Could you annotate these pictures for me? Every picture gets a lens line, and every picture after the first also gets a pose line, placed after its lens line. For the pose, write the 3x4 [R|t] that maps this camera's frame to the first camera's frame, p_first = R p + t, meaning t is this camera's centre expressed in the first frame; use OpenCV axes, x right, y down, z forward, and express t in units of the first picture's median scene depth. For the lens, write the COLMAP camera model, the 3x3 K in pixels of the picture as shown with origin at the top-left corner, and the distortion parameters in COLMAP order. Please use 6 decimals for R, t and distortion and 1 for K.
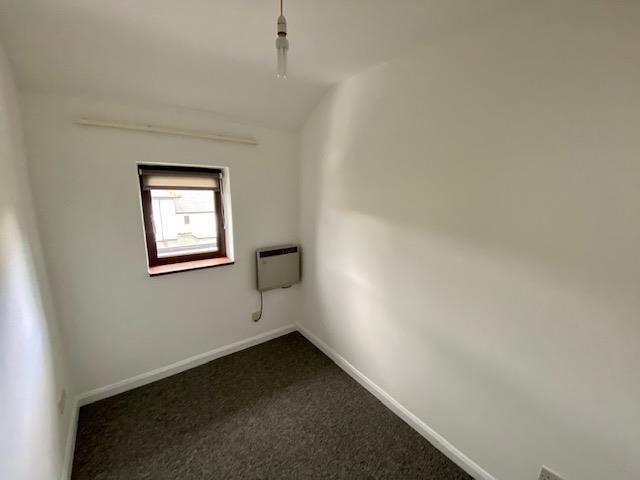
lens RADIAL K [[260.3, 0, 320.0], [0, 260.3, 240.0], [0, 0, 1]] dist [0.021630, -0.020815]
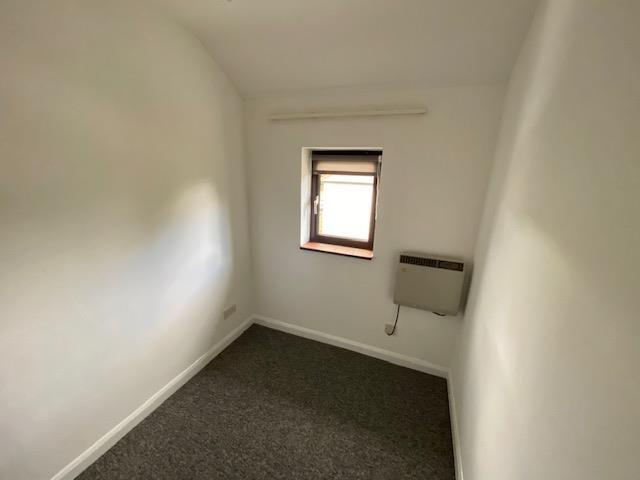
lens RADIAL K [[260.3, 0, 320.0], [0, 260.3, 240.0], [0, 0, 1]] dist [0.021630, -0.020815]
pose [[0.523362, 0.221280, -0.822877, 0.298206], [-0.188119, 0.971871, 0.141699, -0.068945], [0.831085, 0.080639, 0.550268, 0.381142]]
